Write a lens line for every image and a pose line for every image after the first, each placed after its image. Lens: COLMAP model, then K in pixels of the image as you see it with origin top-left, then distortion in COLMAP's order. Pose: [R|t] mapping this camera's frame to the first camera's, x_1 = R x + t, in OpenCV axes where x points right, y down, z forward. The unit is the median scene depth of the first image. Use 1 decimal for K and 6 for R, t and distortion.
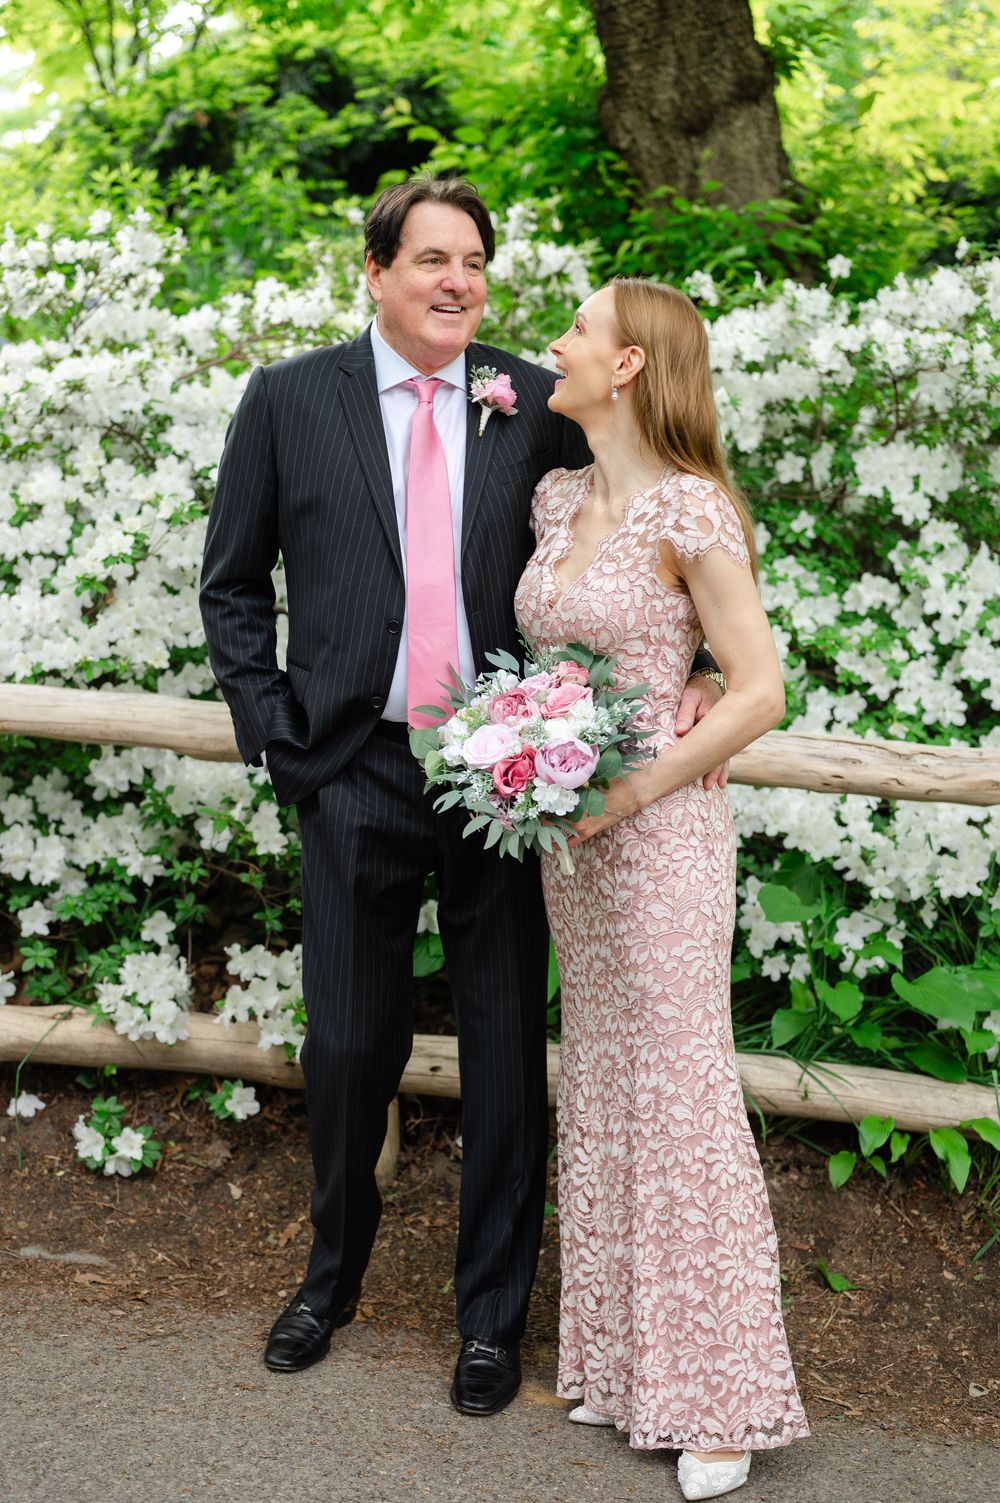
lens RADIAL K [[2198.3, 0, 525.2], [0, 2198.3, 763.4], [0, 0, 1]] dist [0.033374, 0.007920]
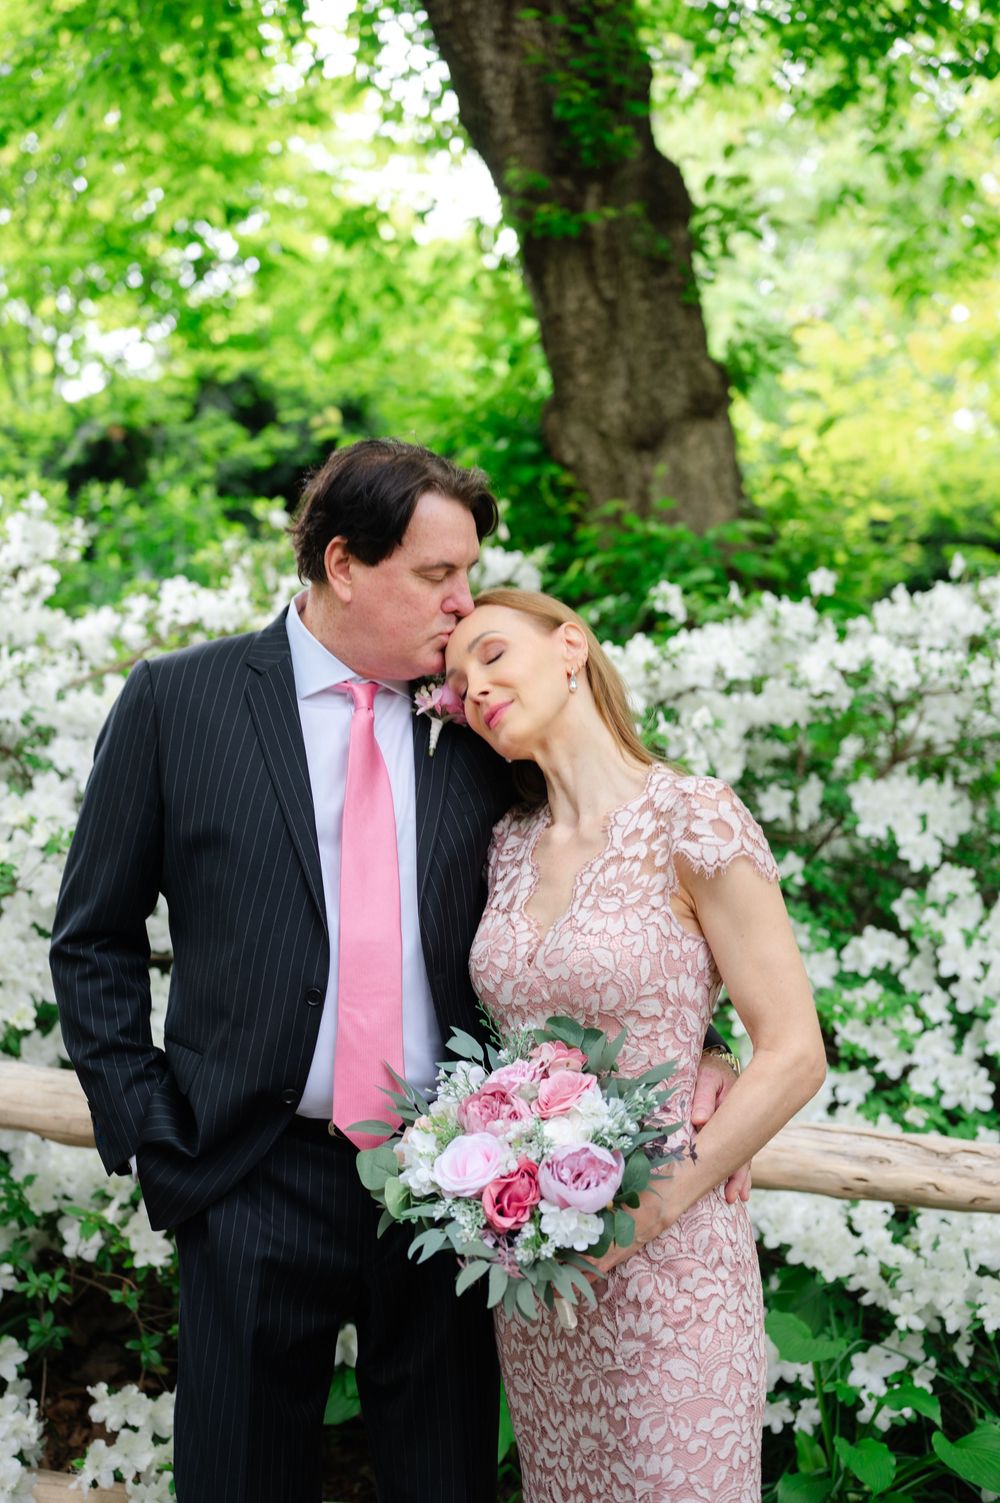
lens RADIAL K [[2143.4, 0, 486.5], [0, 2143.4, 749.6], [0, 0, 1]] dist [-0.016527, -0.012145]
pose [[0.999420, 0.019715, 0.027749, -0.017465], [-0.014903, 0.986344, -0.164020, -0.016316], [-0.030603, 0.163512, 0.986067, 0.181746]]
